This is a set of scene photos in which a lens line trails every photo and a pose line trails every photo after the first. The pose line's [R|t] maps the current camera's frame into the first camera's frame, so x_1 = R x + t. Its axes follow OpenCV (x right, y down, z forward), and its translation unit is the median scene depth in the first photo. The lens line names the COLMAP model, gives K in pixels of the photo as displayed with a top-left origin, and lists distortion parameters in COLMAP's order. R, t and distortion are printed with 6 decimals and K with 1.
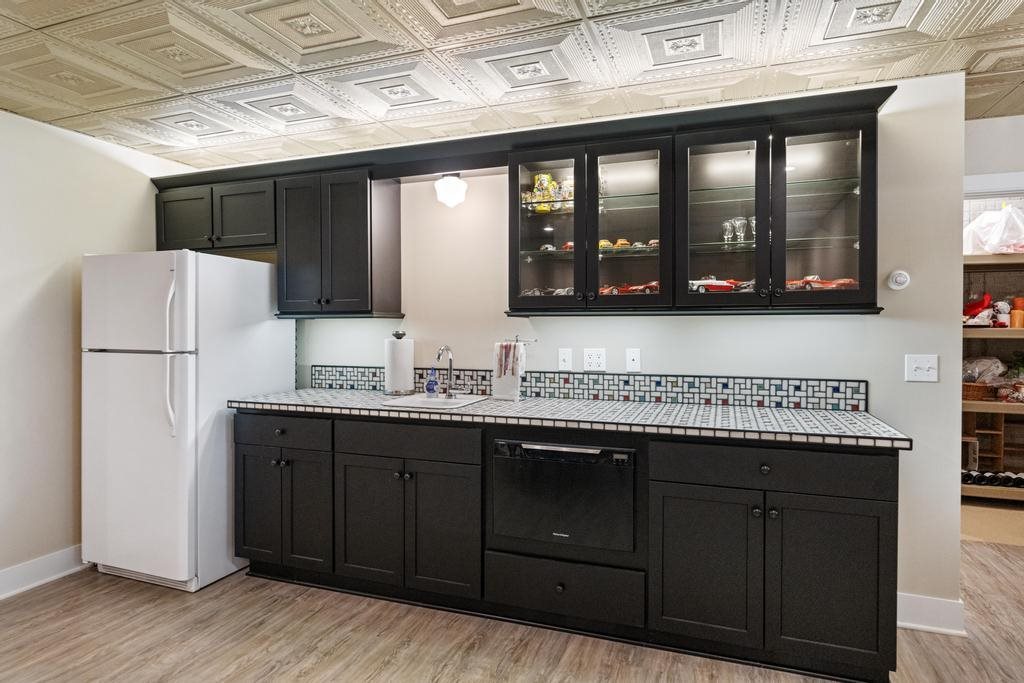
lens RADIAL K [[580.9, 0, 512.0], [0, 580.9, 339.0], [0, 0, 1]] dist [-0.000009, 0.000021]
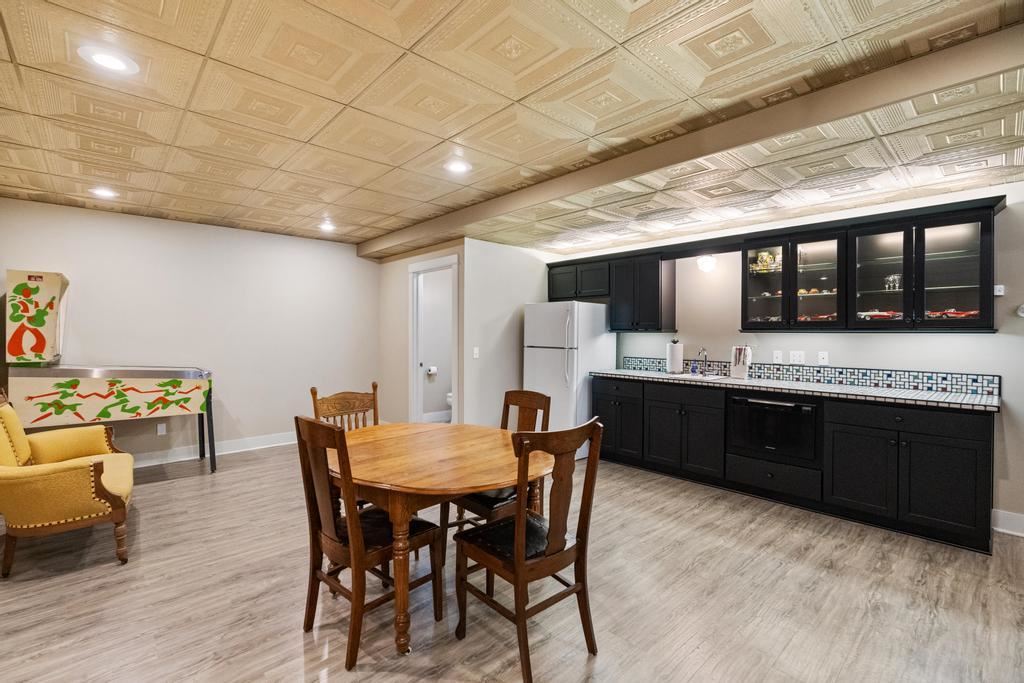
lens RADIAL K [[457.1, 0, 506.9], [0, 457.1, 336.4], [0, 0, 1]] dist [-0.002548, -0.000309]
pose [[0.886398, 0.007840, -0.462858, 0.006457], [-0.013905, 0.999856, -0.009693, -0.002352], [0.462715, 0.015028, 0.886380, -0.617437]]
